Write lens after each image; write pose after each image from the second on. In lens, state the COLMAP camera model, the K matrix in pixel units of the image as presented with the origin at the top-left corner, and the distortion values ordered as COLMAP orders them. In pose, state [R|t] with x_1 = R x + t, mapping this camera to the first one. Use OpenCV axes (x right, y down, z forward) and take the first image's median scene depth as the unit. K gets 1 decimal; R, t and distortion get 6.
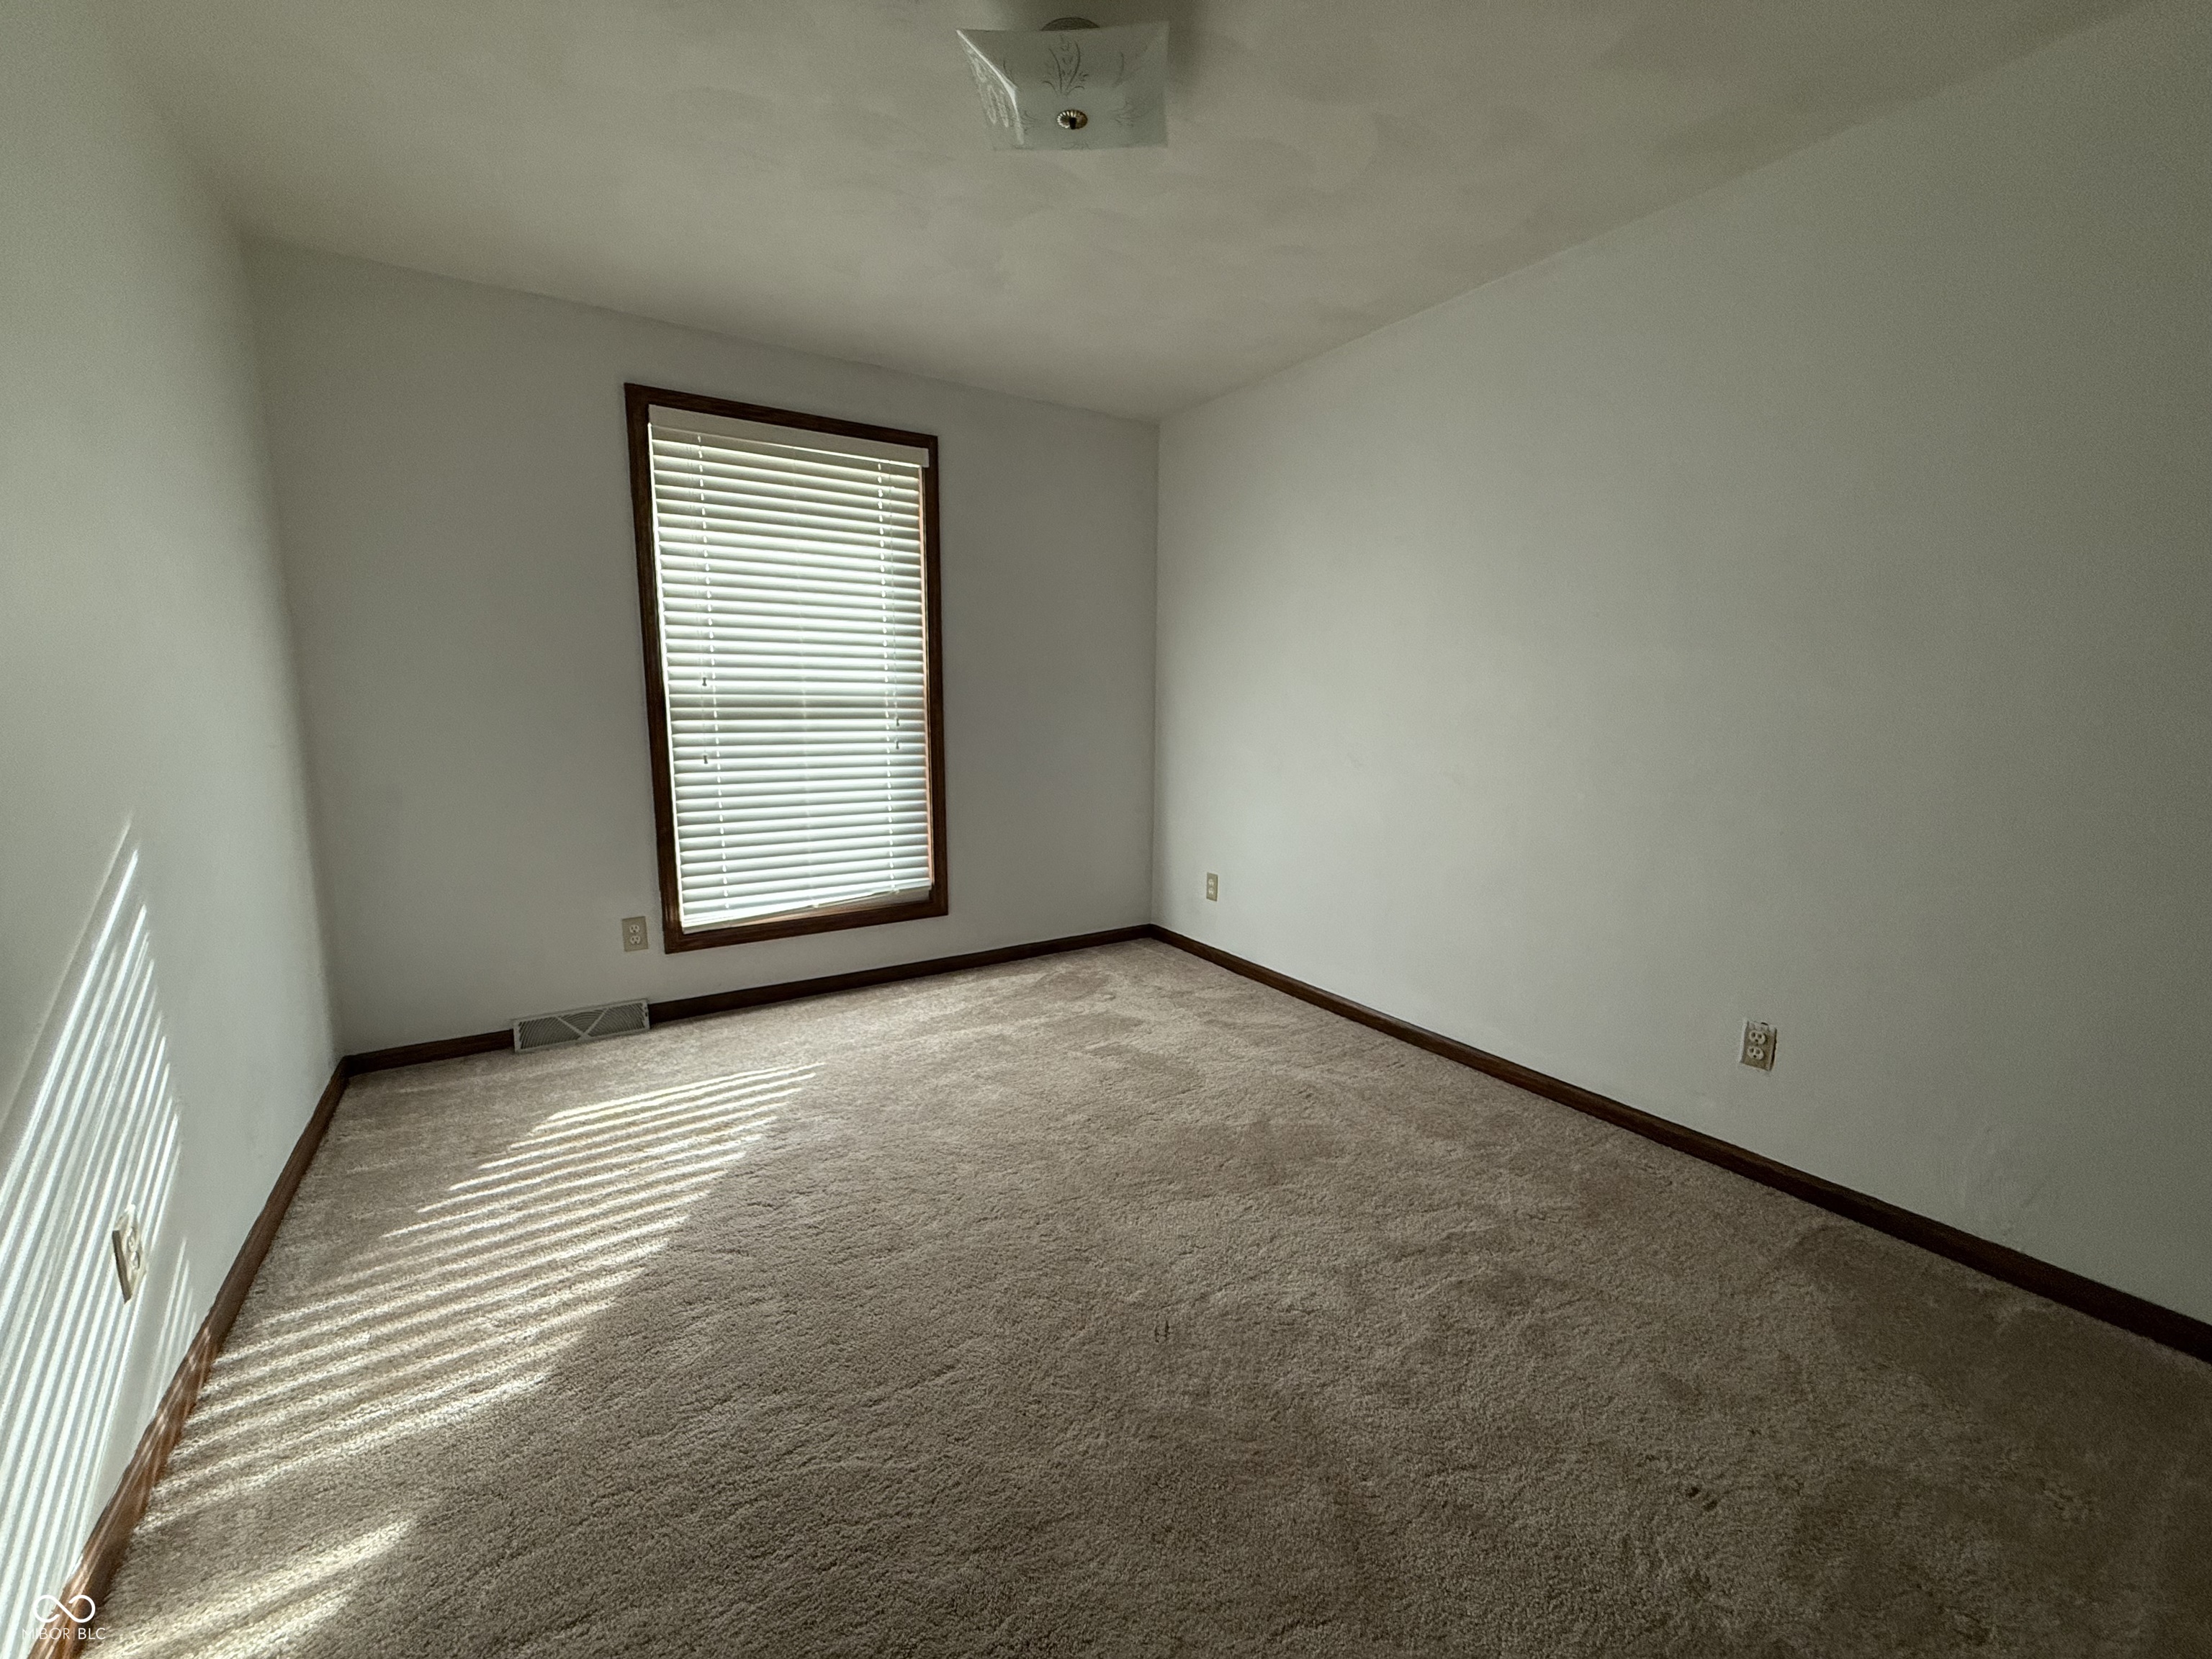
lens RADIAL K [[883.9, 0, 1102.0], [0, 883.9, 826.7], [0, 0, 1]] dist [0.000849, -0.000480]
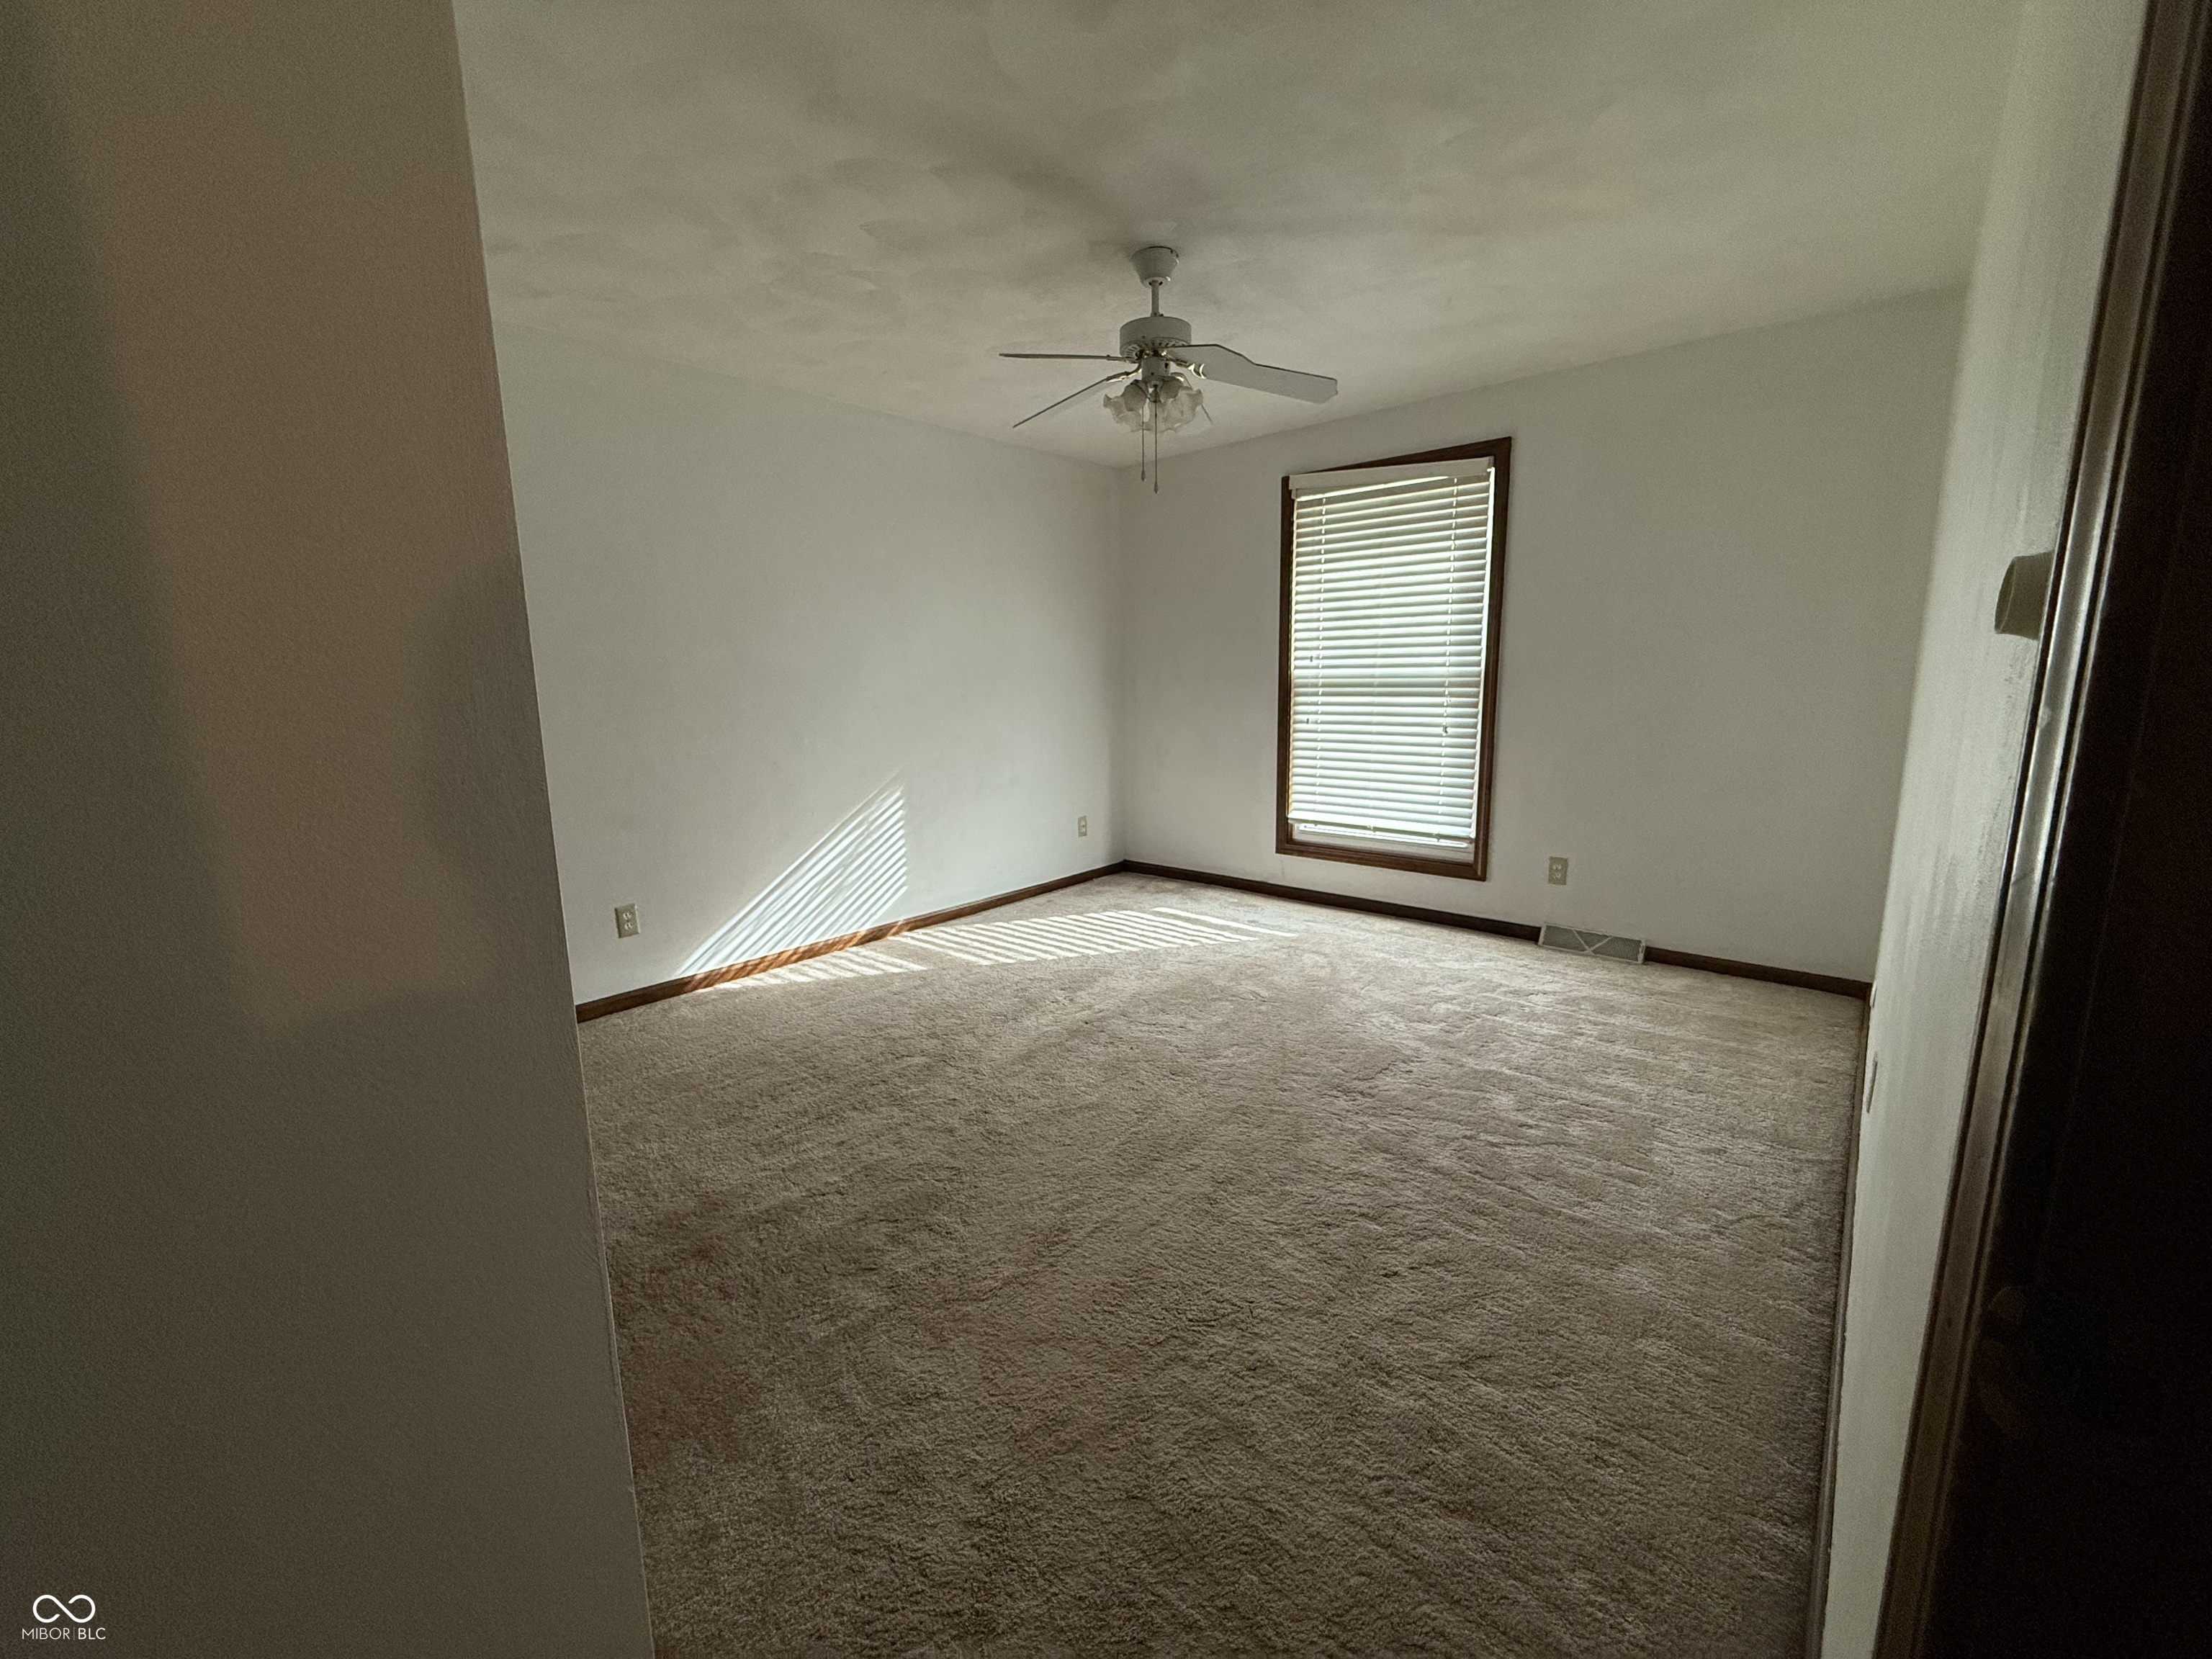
lens RADIAL K [[883.9, 0, 1102.0], [0, 883.9, 826.7], [0, 0, 1]] dist [0.000849, -0.000480]
pose [[0.314053, 0.168836, -0.934272, 0.766367], [-0.091807, 0.984850, 0.147116, -0.084149], [0.944956, 0.039570, 0.324795, 0.190272]]
